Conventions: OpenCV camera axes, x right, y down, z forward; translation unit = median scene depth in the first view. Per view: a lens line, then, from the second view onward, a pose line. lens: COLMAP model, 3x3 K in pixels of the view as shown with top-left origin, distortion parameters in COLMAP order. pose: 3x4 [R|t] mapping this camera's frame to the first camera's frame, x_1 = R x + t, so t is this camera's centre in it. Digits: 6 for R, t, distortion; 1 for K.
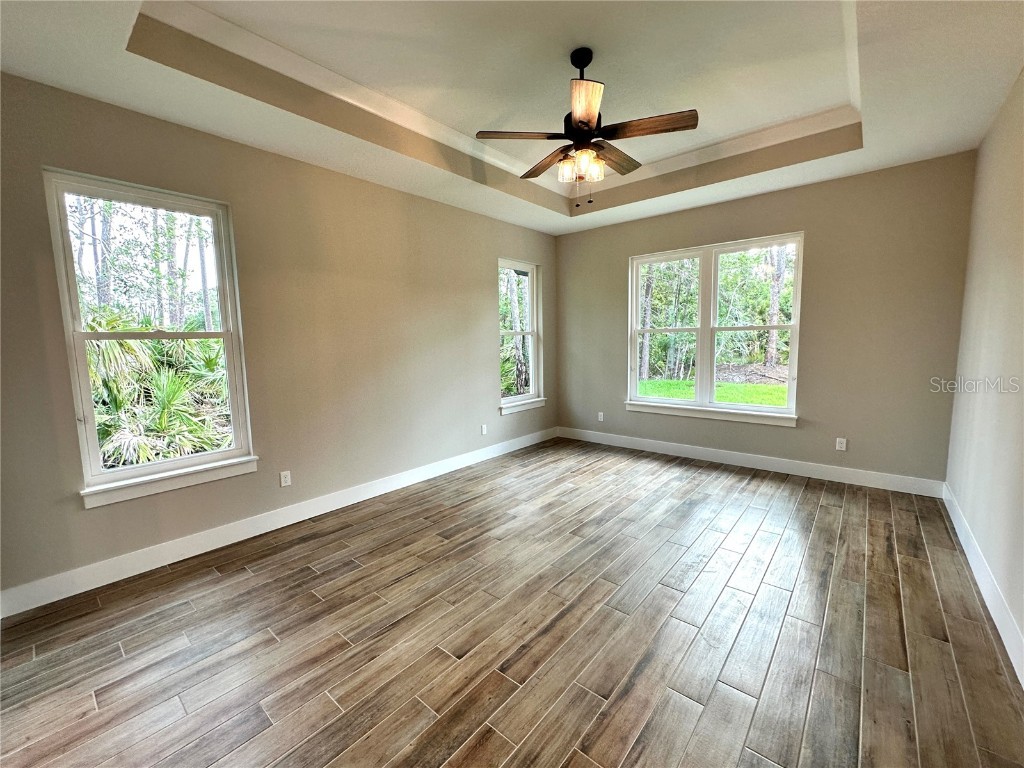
lens RADIAL K [[408.8, 0, 512.0], [0, 408.8, 384.0], [0, 0, 1]] dist [-0.009087, 0.002617]
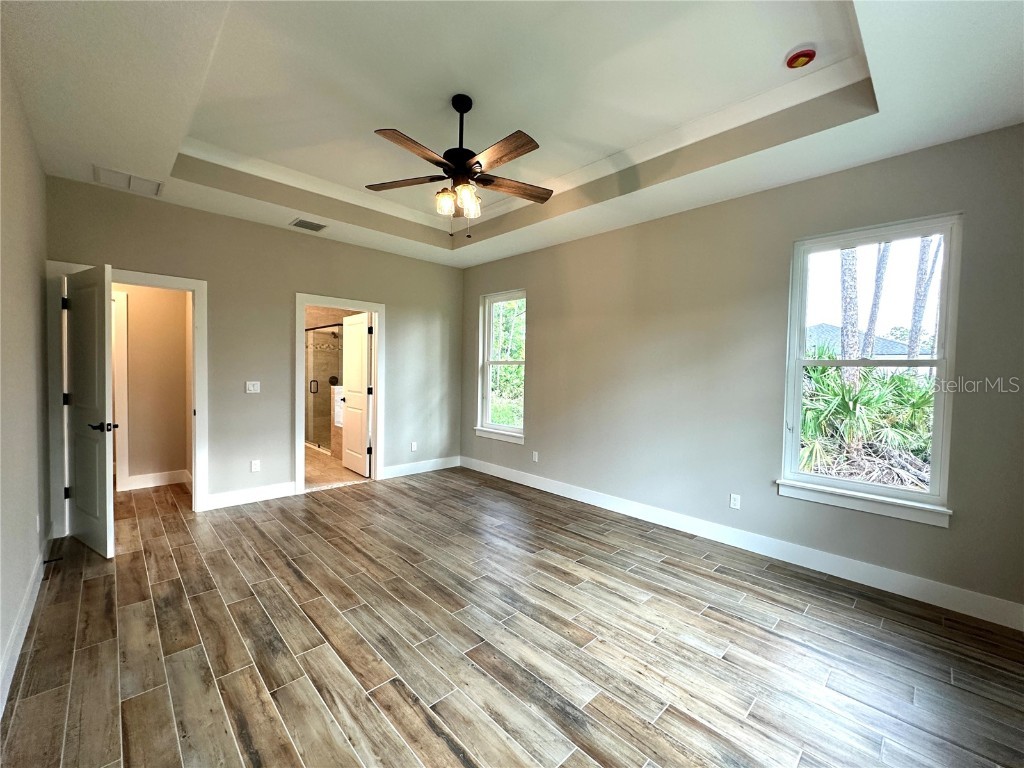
lens RADIAL K [[408.8, 0, 512.0], [0, 408.8, 384.0], [0, 0, 1]] dist [-0.009087, 0.002617]
pose [[-0.065825, 0.057739, -0.996159, 0.885941], [-0.125643, 0.989899, 0.065678, -0.115586], [0.989889, 0.129484, -0.057905, 0.899195]]
